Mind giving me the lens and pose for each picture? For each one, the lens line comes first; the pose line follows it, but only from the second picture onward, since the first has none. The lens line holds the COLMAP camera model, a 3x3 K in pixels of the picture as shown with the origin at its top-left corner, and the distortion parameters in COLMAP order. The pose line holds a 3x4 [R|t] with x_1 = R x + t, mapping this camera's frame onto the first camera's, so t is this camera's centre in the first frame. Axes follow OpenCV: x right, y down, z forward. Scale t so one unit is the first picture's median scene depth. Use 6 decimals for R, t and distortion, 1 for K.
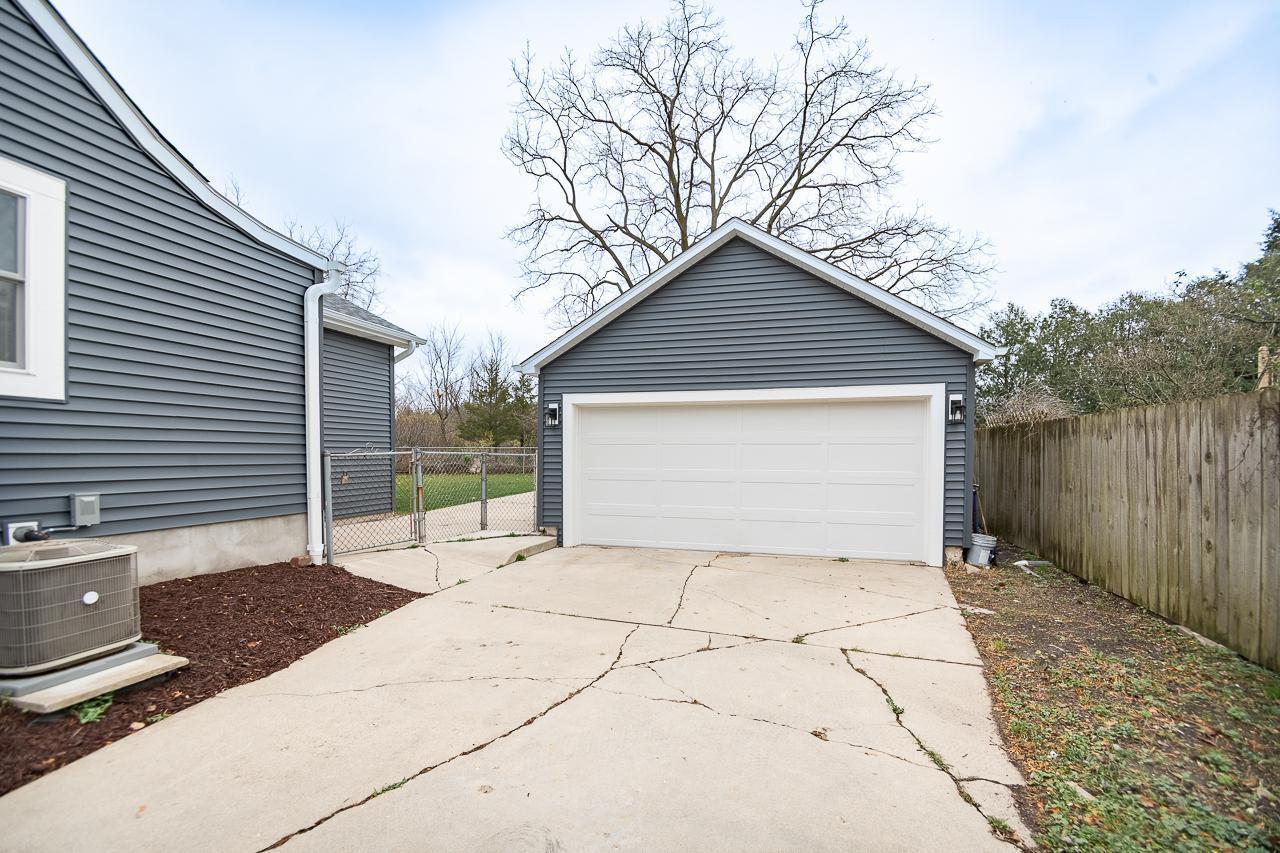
lens RADIAL K [[594.5, 0, 641.0], [0, 594.5, 471.9], [0, 0, 1]] dist [0.000046, -0.025295]
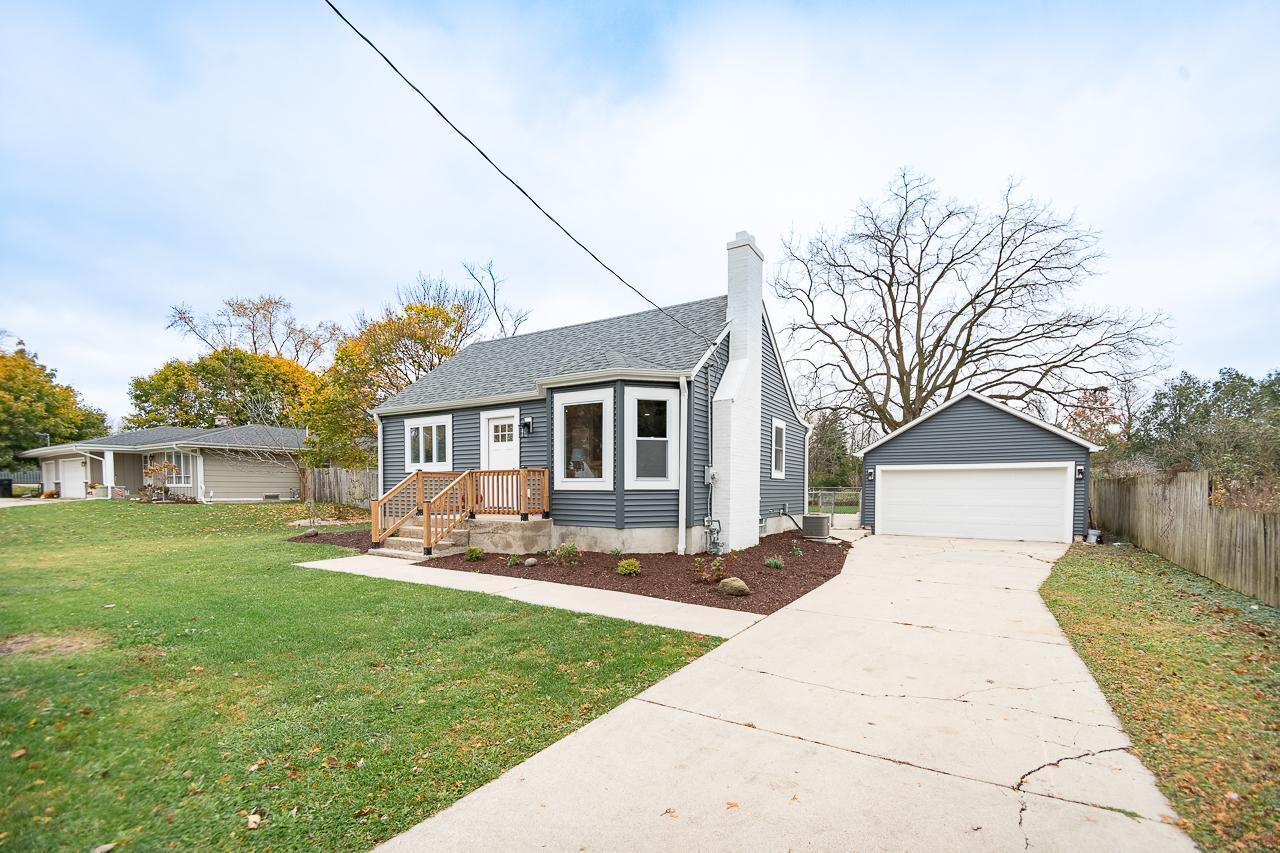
lens RADIAL K [[557.9, 0, 645.5], [0, 557.9, 515.3], [0, 0, 1]] dist [-0.002388, -0.000755]
pose [[0.959566, 0.005593, -0.281430, -0.149303], [-0.002197, 0.999921, 0.012381, 0.010274], [0.281477, -0.011262, 0.959502, -0.491116]]
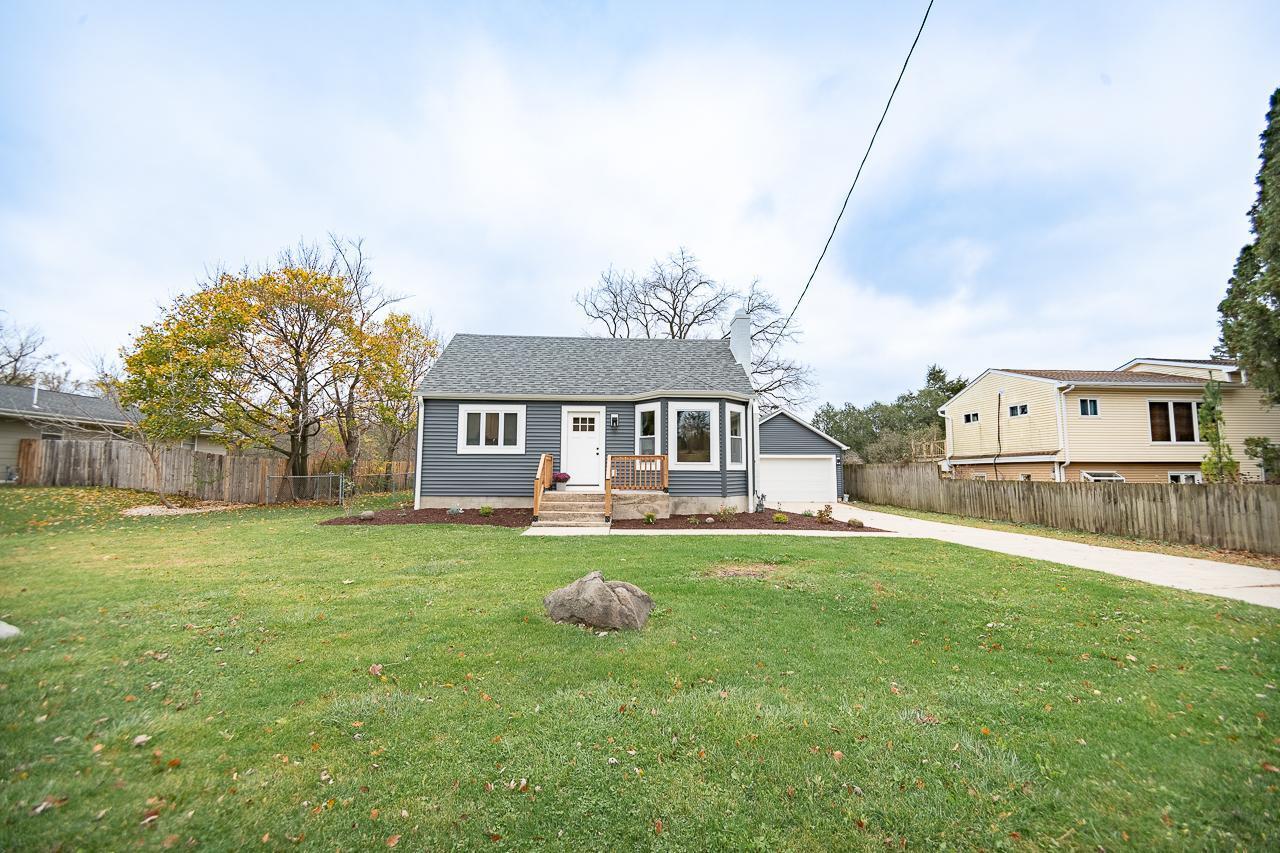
lens RADIAL K [[509.3, 0, 678.6], [0, 509.3, 424.4], [0, 0, 1]] dist [0.000384, -0.000173]
pose [[0.950258, 0.023491, 0.310576, -0.502749], [0.014822, 0.992611, -0.120427, 0.012920], [-0.311110, 0.119041, 0.942889, -0.618070]]
